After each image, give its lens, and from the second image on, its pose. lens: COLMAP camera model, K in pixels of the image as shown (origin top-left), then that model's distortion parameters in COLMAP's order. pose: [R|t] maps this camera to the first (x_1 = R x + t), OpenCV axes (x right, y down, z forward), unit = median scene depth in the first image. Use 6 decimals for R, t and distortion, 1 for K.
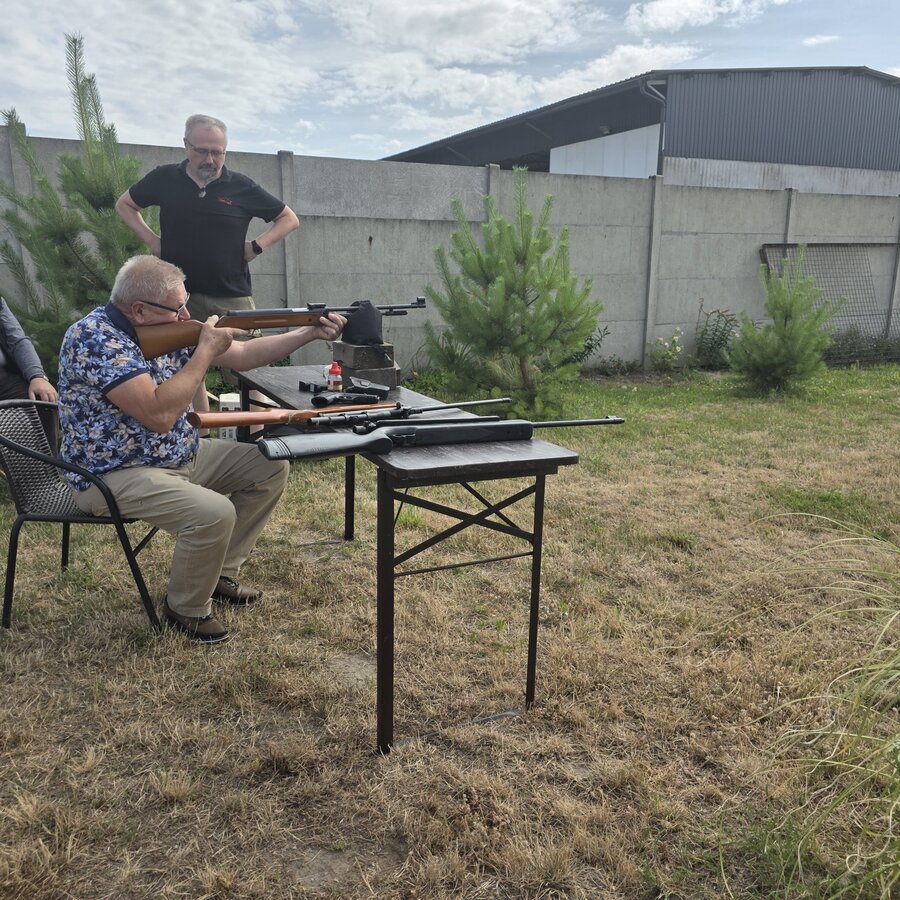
lens RADIAL K [[807.2, 0, 454.4], [0, 807.2, 442.6], [0, 0, 1]] dist [0.068514, -0.082209]
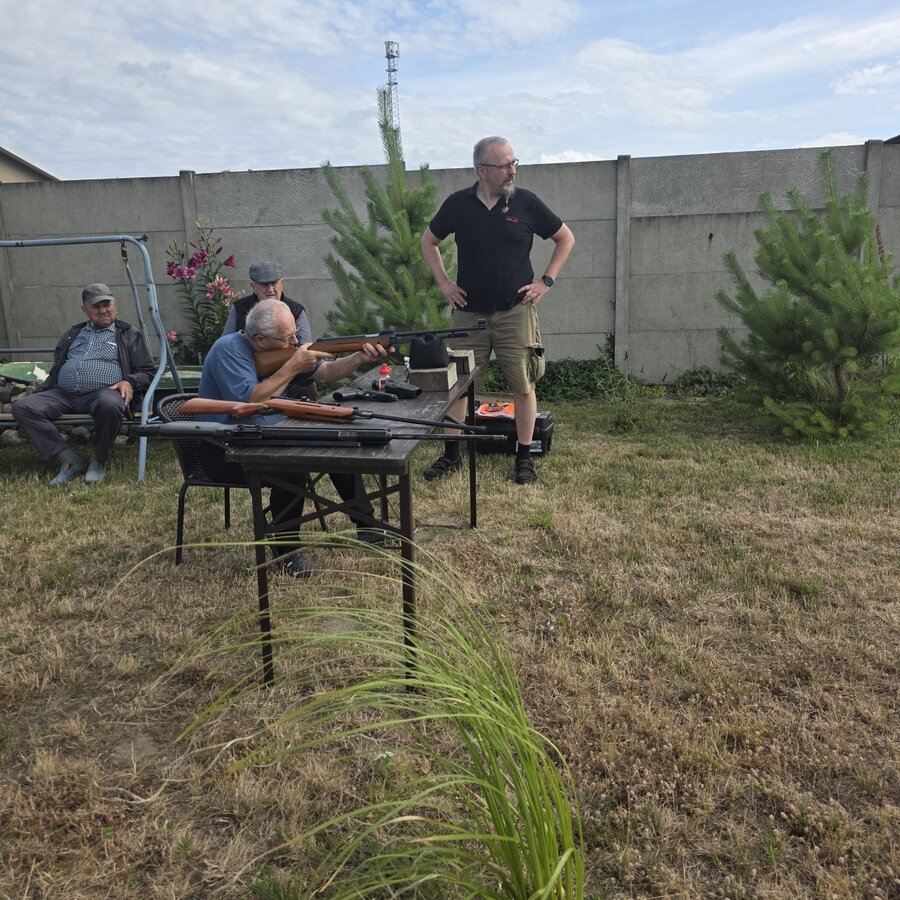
lens RADIAL K [[807.2, 0, 451.8], [0, 807.2, 443.9], [0, 0, 1]] dist [0.068514, -0.082209]
pose [[0.815573, 0.090779, -0.571489, 0.277448], [-0.088008, 0.995588, 0.032549, -0.015213], [0.571922, 0.023750, 0.819964, 0.058332]]
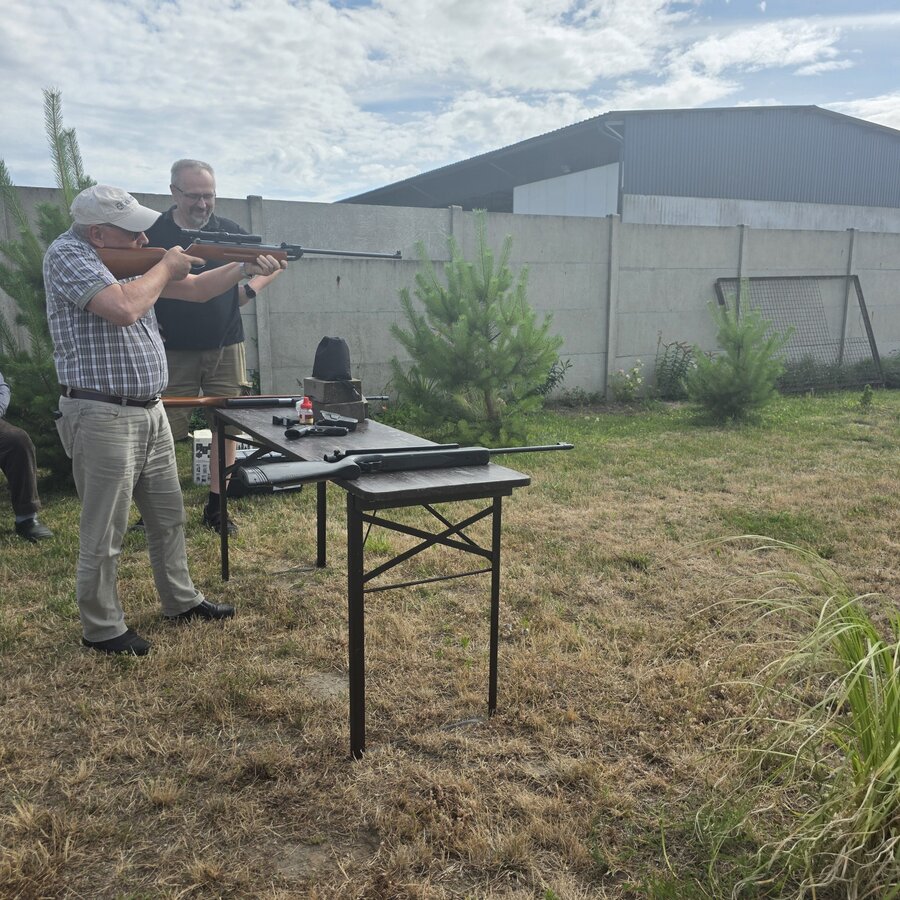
lens RADIAL K [[807.2, 0, 442.5], [0, 807.2, 449.1], [0, 0, 1]] dist [0.068514, -0.082209]
pose [[0.999606, -0.018160, 0.021395, 0.003946], [0.018883, 0.999241, -0.034059, 0.003984], [-0.020761, 0.034450, 0.999191, -0.032716]]
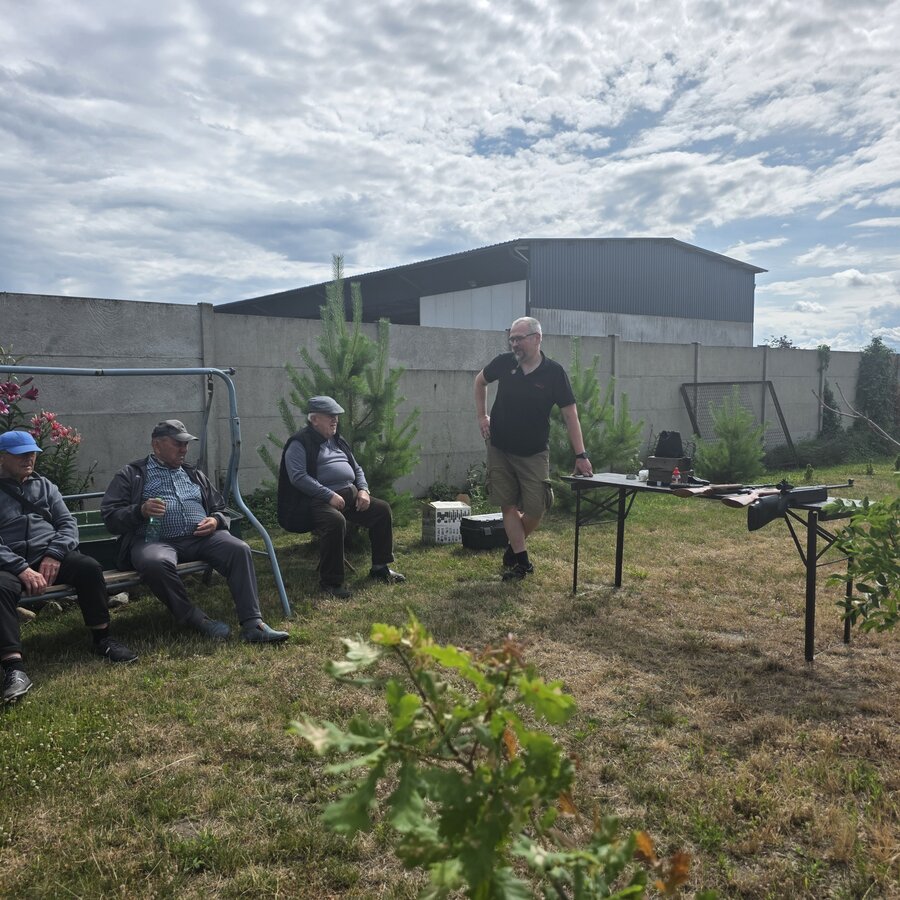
lens RADIAL K [[807.2, 0, 442.6], [0, 807.2, 464.1], [0, 0, 1]] dist [0.068514, -0.082209]
pose [[0.974333, -0.034995, 0.222376, -0.484227], [0.063669, 0.990348, -0.123115, 0.037277], [-0.215921, 0.134114, 0.967156, -0.278047]]
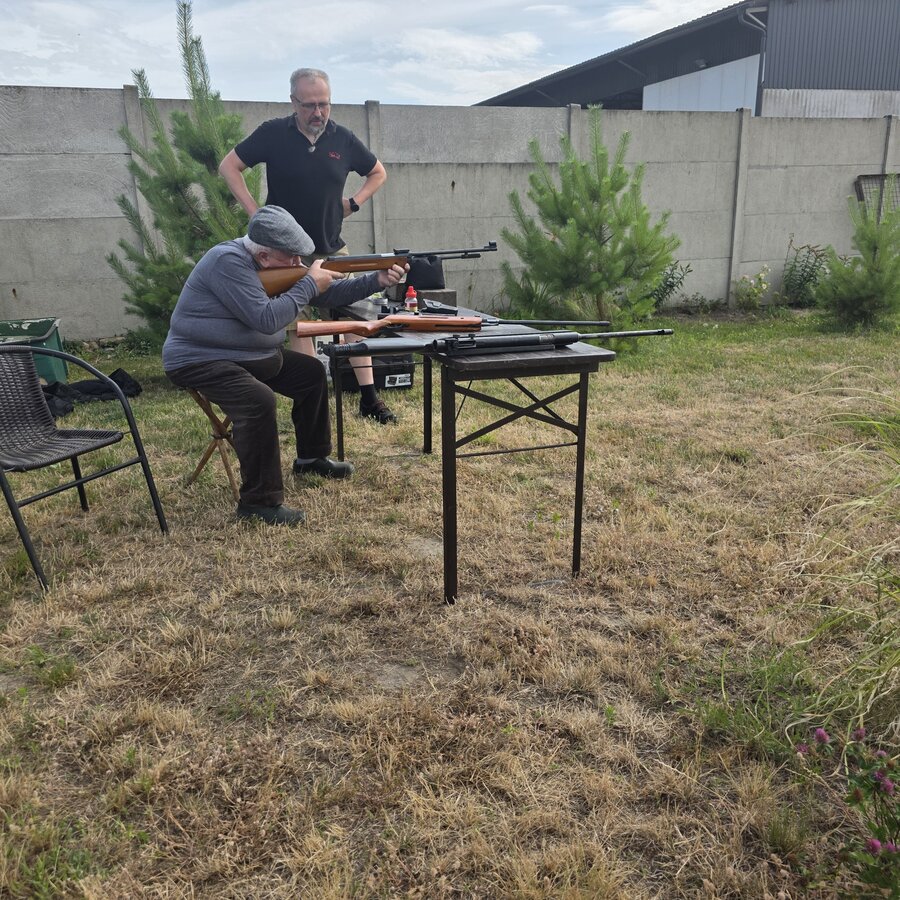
lens RADIAL K [[807.2, 0, 447.6], [0, 807.2, 442.6], [0, 0, 1]] dist [0.068514, -0.082209]
pose [[0.992810, 0.002961, -0.119664, 0.018744], [0.003841, 0.998391, 0.056569, 0.026035], [0.119639, -0.056622, 0.991202, -0.062153]]
